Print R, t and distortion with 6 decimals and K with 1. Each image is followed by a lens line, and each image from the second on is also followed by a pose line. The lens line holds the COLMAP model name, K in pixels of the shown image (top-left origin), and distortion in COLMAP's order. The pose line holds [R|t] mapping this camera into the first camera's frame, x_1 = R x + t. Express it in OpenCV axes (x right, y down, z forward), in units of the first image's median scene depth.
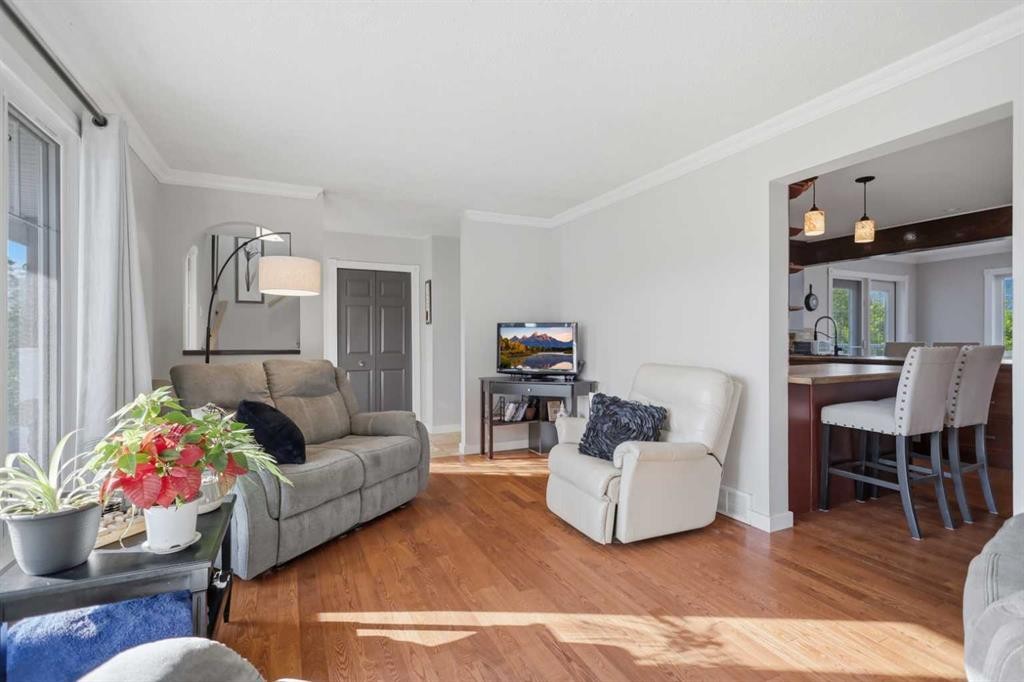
lens RADIAL K [[477.4, 0, 508.9], [0, 477.4, 339.1], [0, 0, 1]] dist [0.001567, 0.000890]
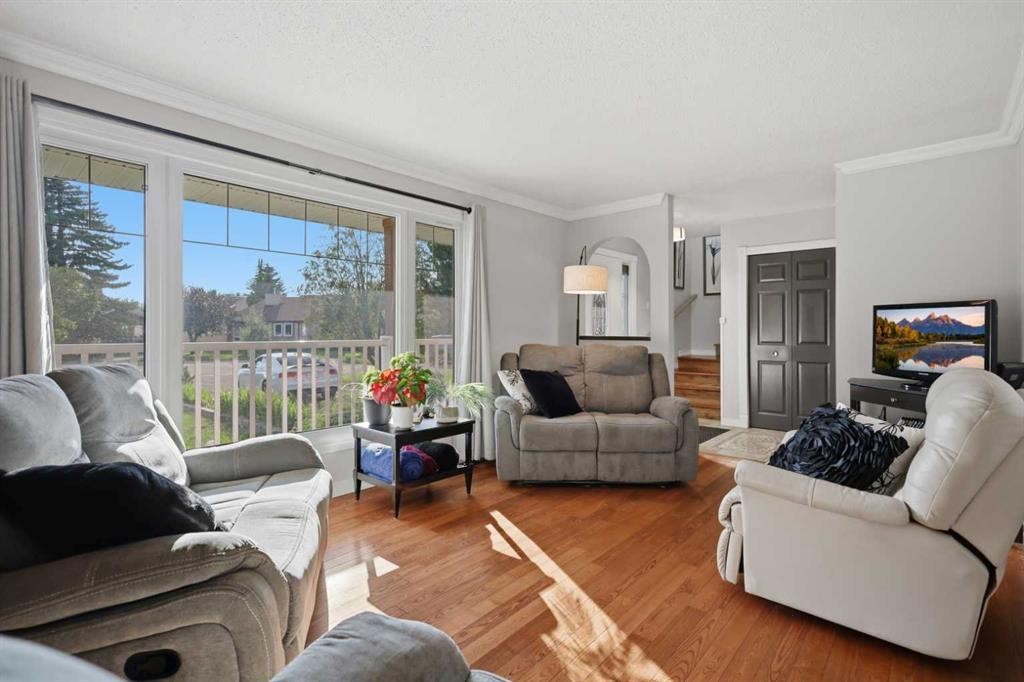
lens RADIAL K [[488.6, 0, 509.5], [0, 488.6, 326.7], [0, 0, 1]] dist [-0.000418, 0.000370]
pose [[0.395914, -0.005642, -0.918270, 0.849416], [0.002240, 0.999984, -0.005179, 0.004495], [0.918285, -0.000006, 0.395920, 0.352606]]
